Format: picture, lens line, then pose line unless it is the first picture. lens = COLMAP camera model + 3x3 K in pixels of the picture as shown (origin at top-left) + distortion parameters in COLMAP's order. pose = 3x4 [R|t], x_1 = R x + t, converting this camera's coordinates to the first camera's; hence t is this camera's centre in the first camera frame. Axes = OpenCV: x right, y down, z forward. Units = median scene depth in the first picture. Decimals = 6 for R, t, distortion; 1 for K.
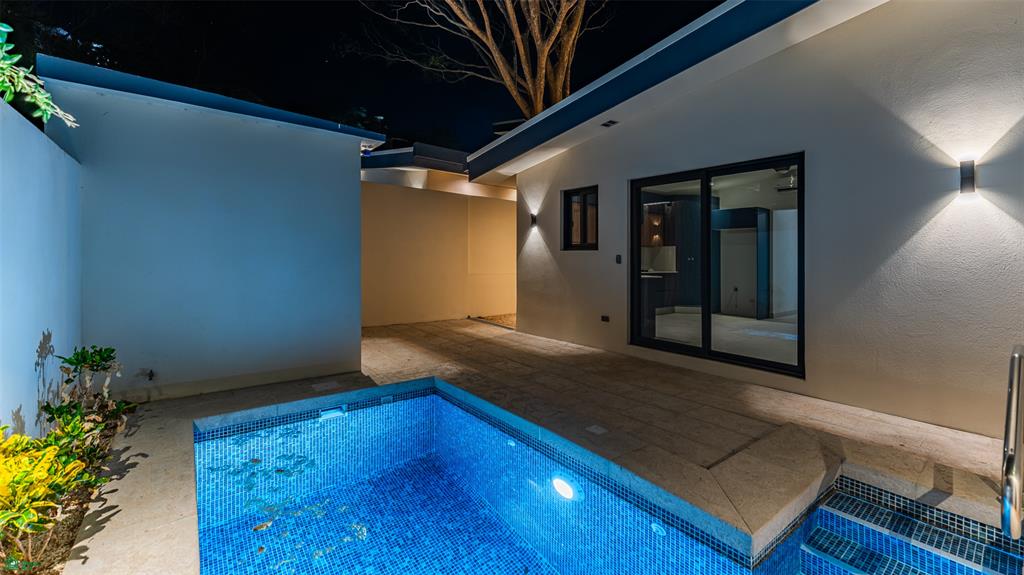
lens RADIAL K [[428.9, 0, 511.9], [0, 428.9, 257.4], [0, 0, 1]] dist [-0.039644, 0.000007]
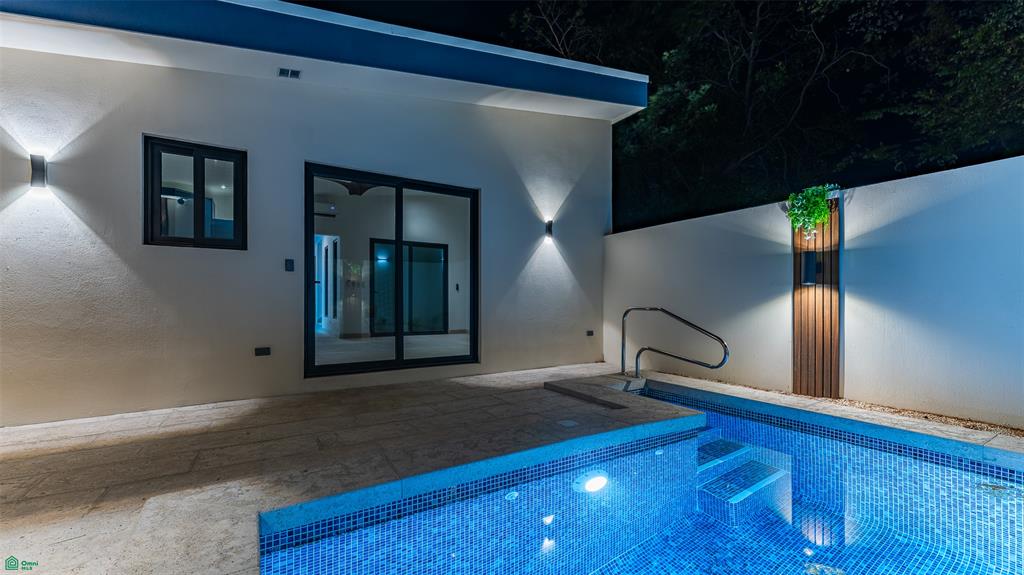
lens RADIAL K [[428.1, 0, 507.7], [0, 428.1, 291.9], [0, 0, 1]] dist [0.001066, 0.000035]
pose [[0.075420, 0.004301, 0.997143, -0.634738], [-0.002958, 0.999987, -0.004089, 0.073680], [-0.997147, -0.002641, 0.075432, 0.814131]]
